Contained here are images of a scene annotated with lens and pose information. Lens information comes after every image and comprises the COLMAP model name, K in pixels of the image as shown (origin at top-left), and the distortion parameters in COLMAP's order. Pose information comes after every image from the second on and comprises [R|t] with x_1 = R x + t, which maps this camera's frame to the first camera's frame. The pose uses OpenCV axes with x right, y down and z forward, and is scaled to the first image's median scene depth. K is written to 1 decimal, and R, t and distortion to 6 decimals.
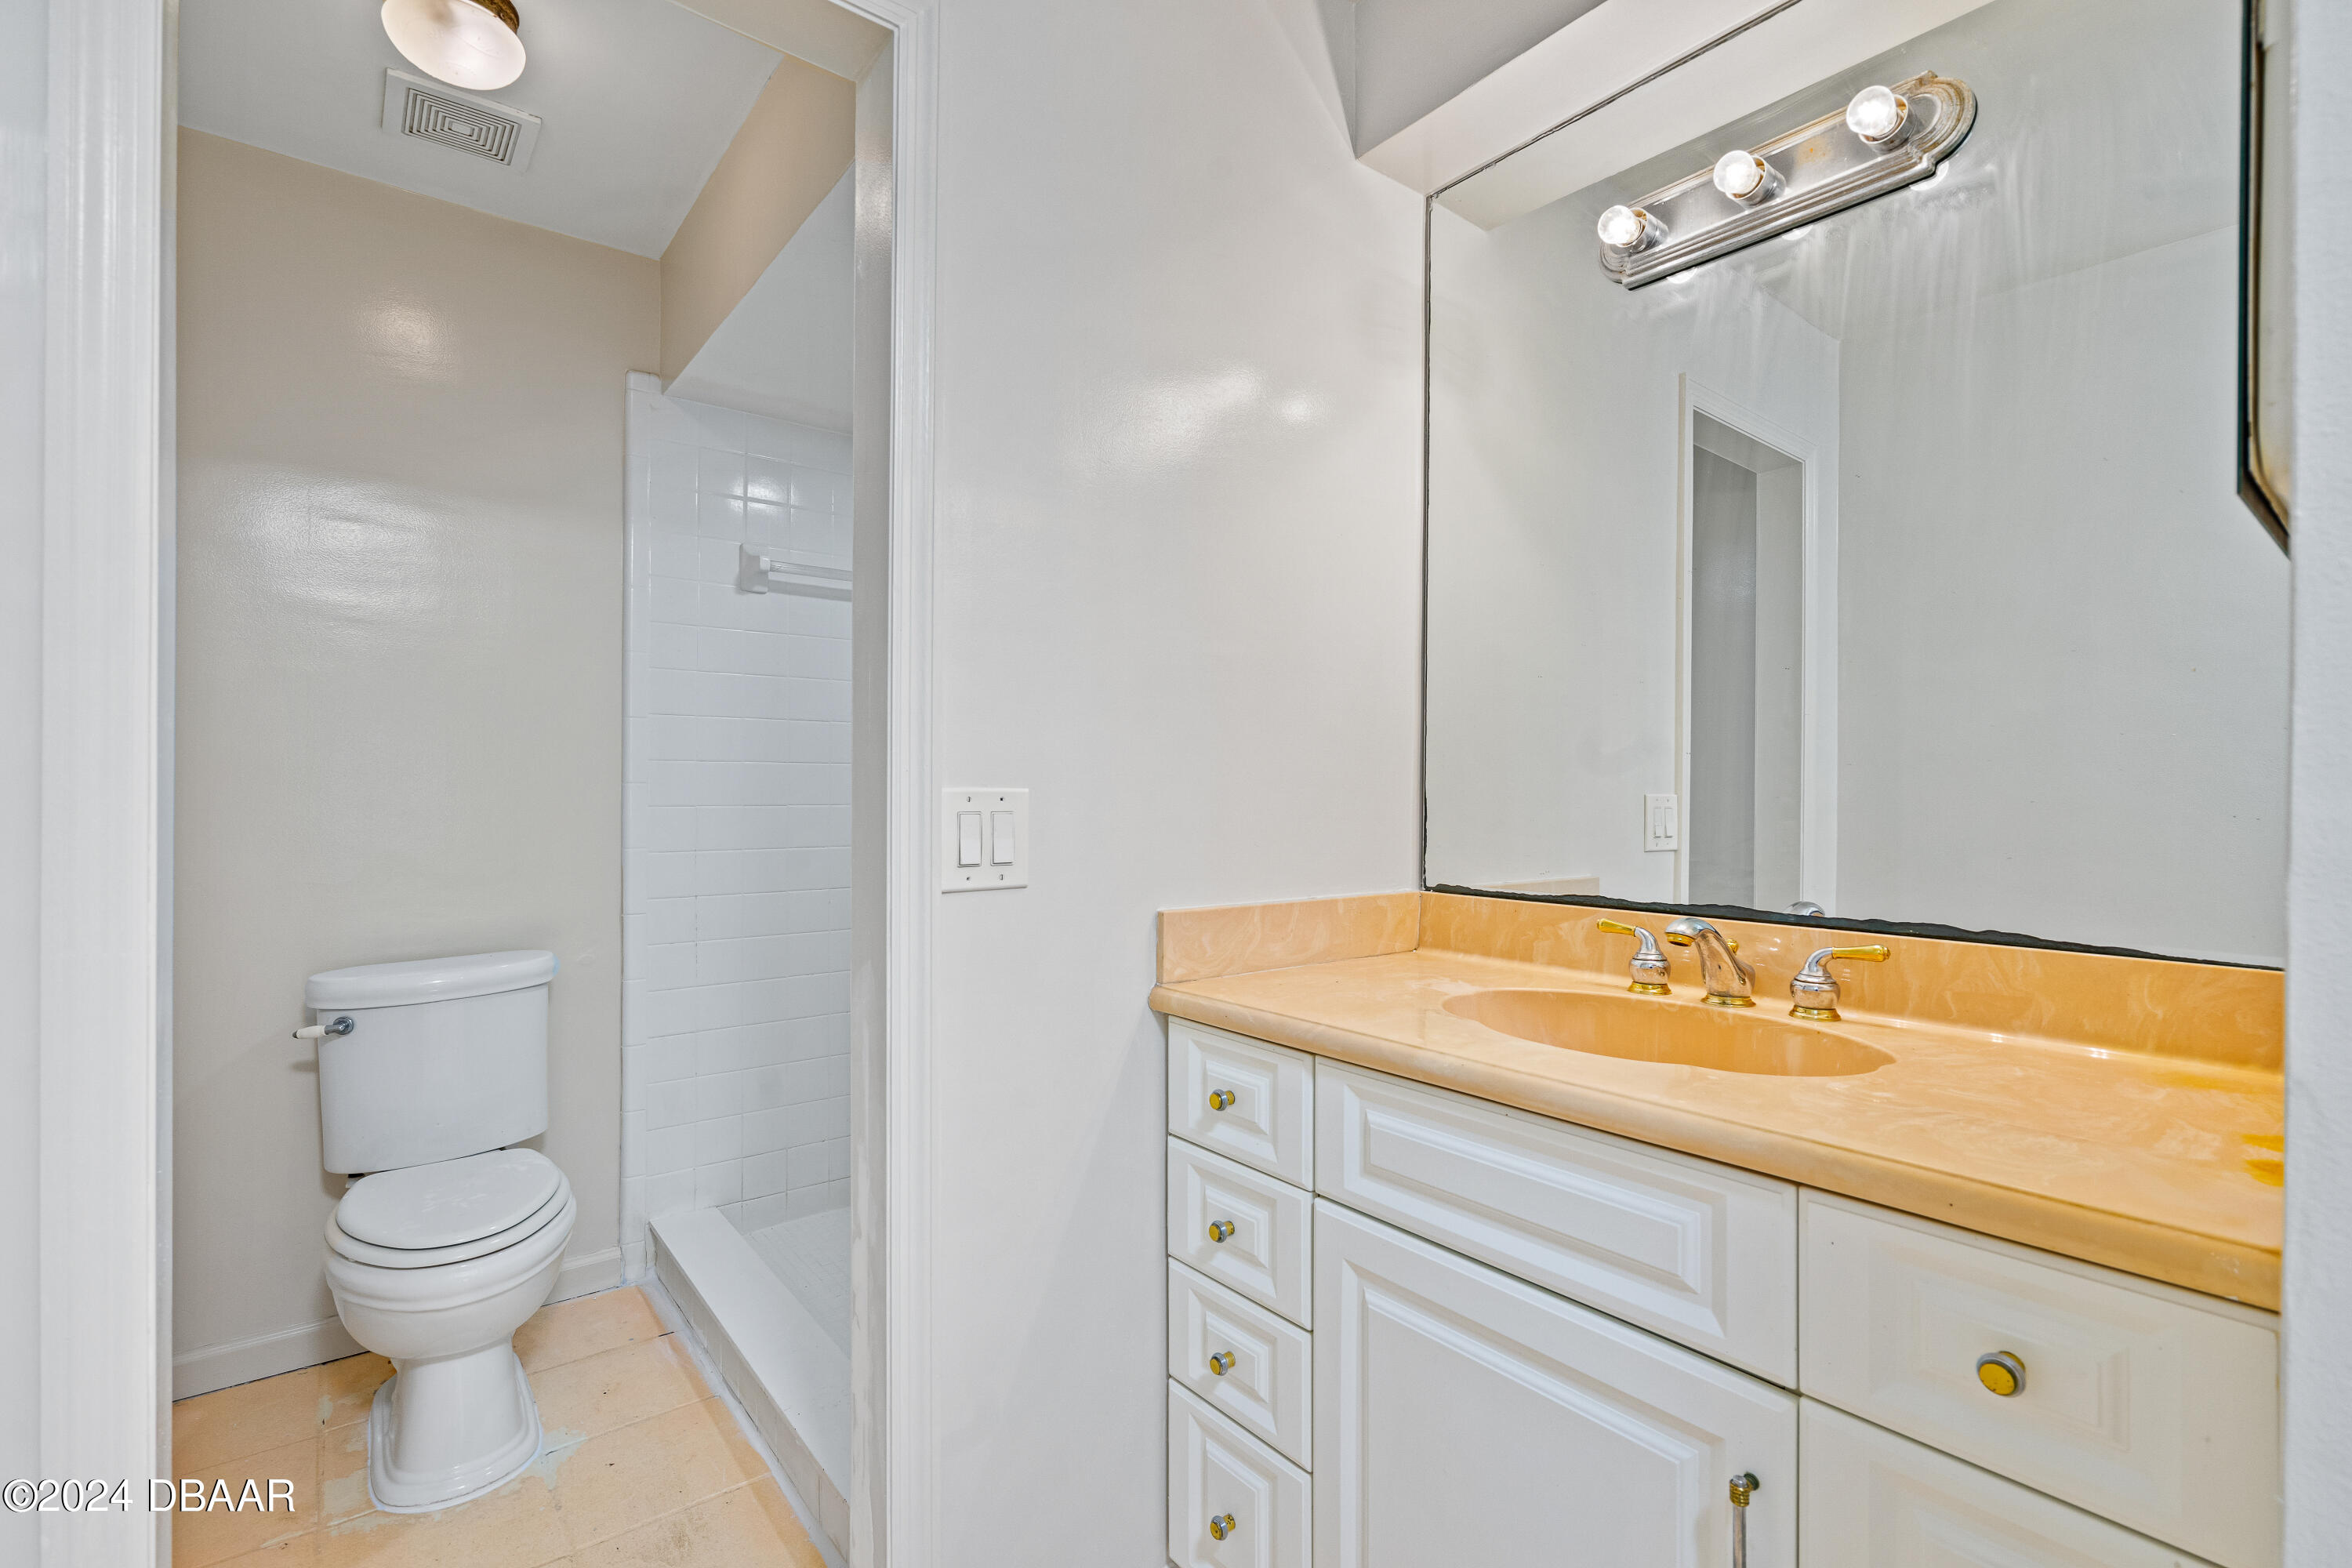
lens RADIAL K [[1076.6, 0, 1189.0], [0, 1076.6, 800.7], [0, 0, 1]] dist [-0.002302, -0.000282]
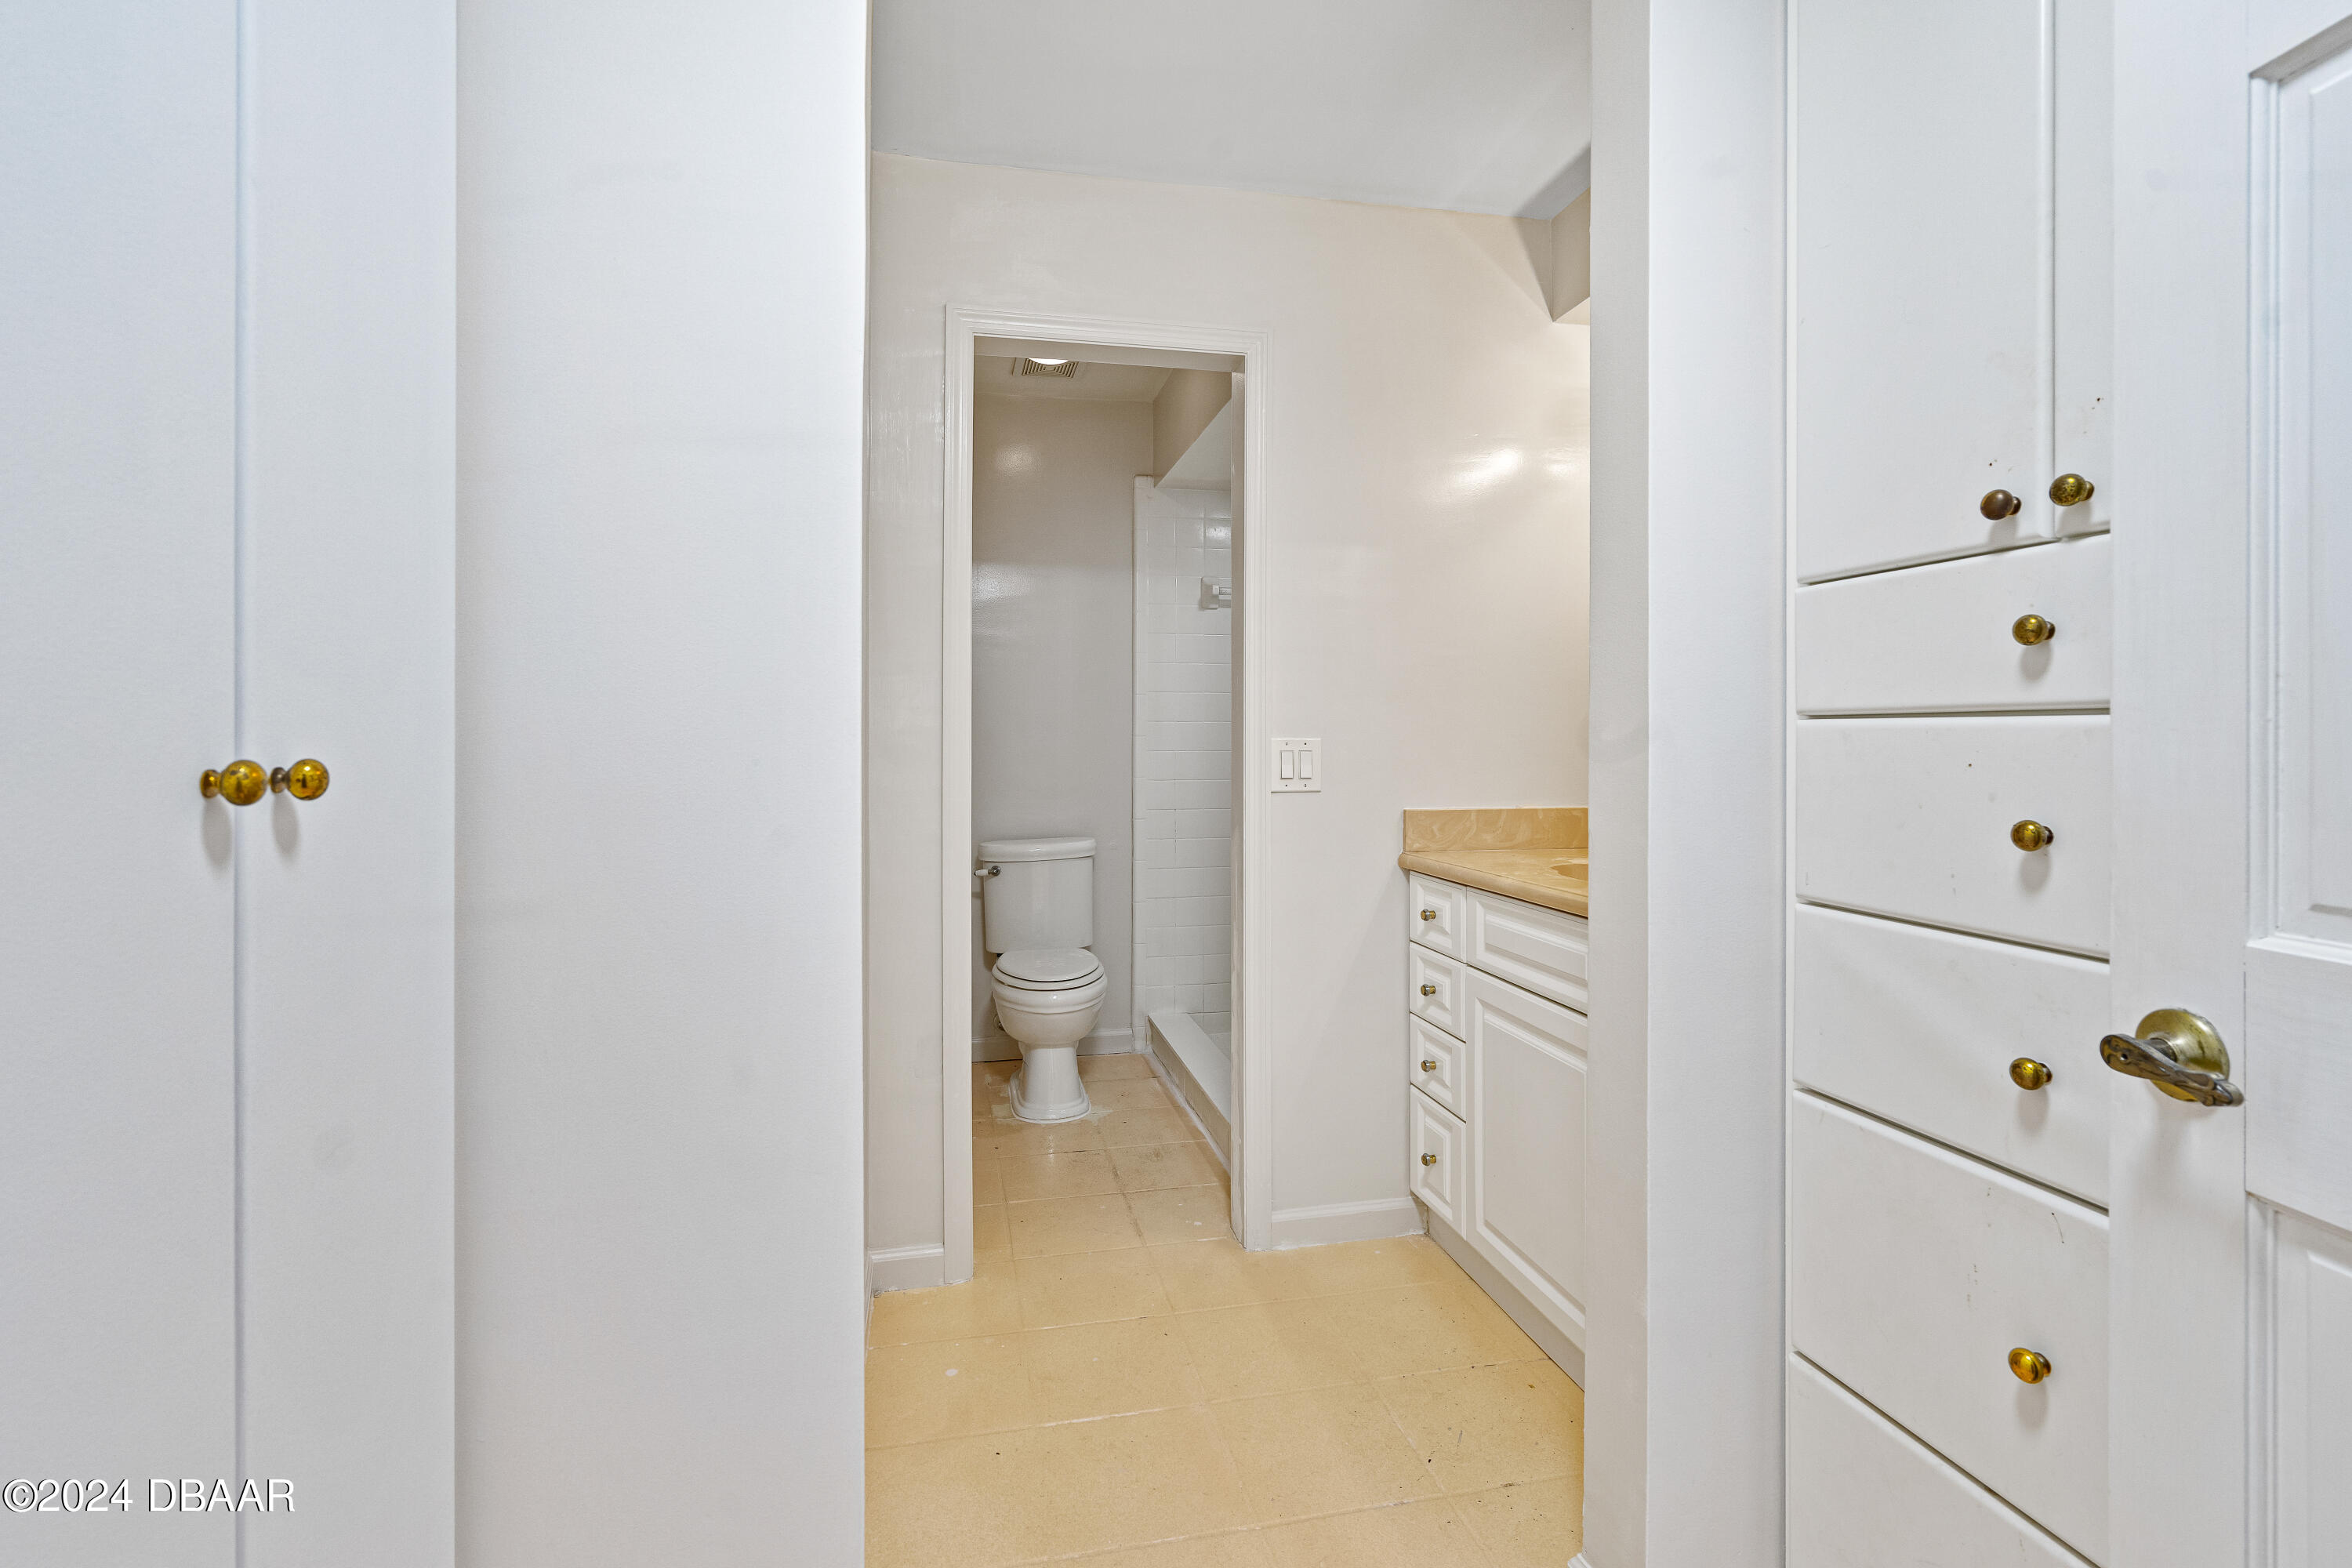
lens RADIAL K [[1076.6, 0, 1173.2], [0, 1076.6, 761.7], [0, 0, 1]] dist [-0.002302, -0.000282]
pose [[0.896848, 0.003996, -0.442320, 0.335342], [0.000726, 0.999945, 0.010505, 0.007294], [0.442337, -0.009743, 0.896796, -0.581795]]
